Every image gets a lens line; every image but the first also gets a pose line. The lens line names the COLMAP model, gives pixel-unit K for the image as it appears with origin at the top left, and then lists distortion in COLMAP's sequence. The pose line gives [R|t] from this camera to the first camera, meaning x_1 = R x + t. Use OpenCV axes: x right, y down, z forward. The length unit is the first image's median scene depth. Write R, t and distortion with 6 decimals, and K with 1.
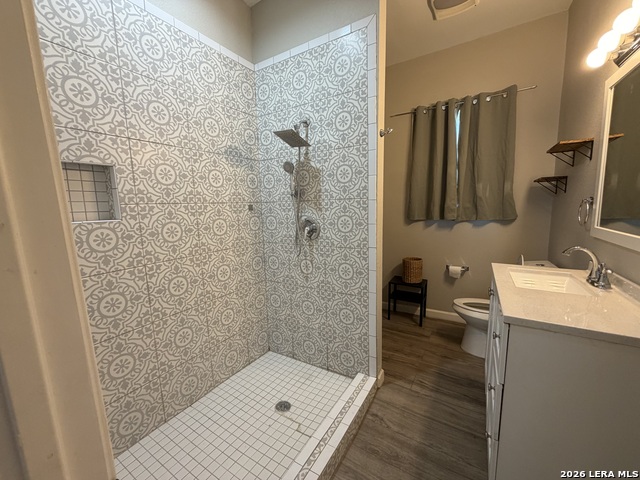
lens RADIAL K [[254.9, 0, 318.3], [0, 254.9, 240.9], [0, 0, 1]] dist [-0.001745, -0.000253]
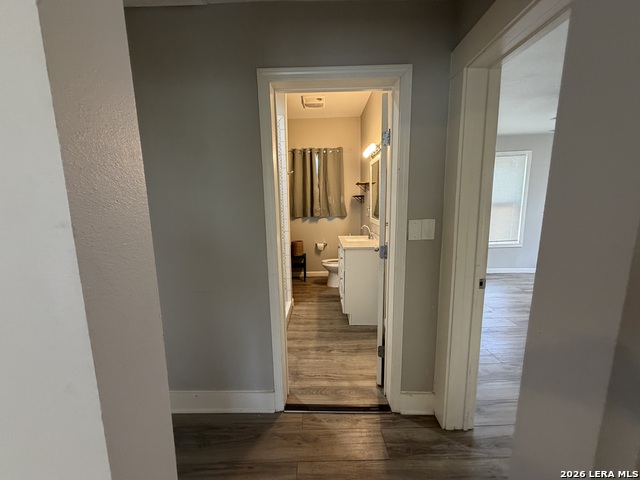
lens RADIAL K [[254.9, 0, 318.3], [0, 254.9, 240.9], [0, 0, 1]] dist [-0.001745, -0.000253]
pose [[0.862467, -0.071879, 0.500982, -0.394115], [0.066633, 0.997374, 0.028387, 0.037066], [-0.501707, 0.008899, 0.864992, -0.565798]]
